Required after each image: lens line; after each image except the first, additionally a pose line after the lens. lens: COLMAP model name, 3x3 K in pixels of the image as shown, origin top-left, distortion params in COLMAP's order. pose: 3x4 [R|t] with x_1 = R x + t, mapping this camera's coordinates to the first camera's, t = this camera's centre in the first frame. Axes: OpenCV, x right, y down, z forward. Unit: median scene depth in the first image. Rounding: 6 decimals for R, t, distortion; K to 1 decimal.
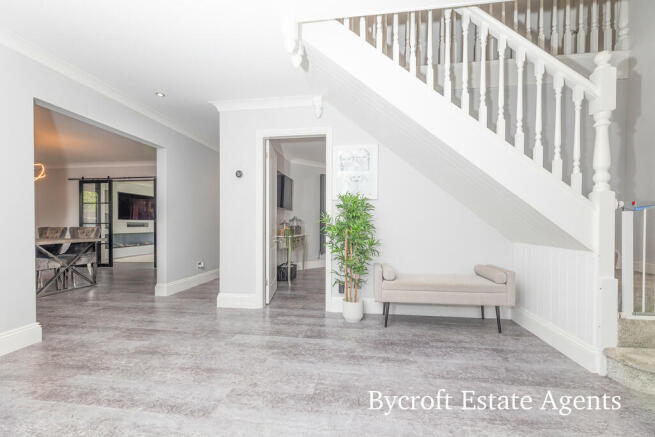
lens RADIAL K [[264.7, 0, 327.6], [0, 264.7, 225.3], [0, 0, 1]] dist [0.004245, 0.000234]
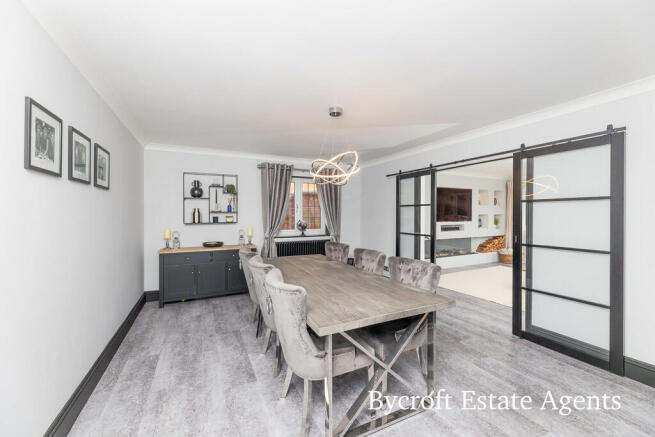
lens RADIAL K [[264.7, 0, 327.5], [0, 264.7, 216.0], [0, 0, 1]] dist [0.004245, 0.000234]
pose [[0.554612, -0.000736, -0.832109, -0.418665], [-0.000042, 1.000000, -0.000913, -0.055427], [0.832109, 0.000541, 0.554612, 0.421800]]
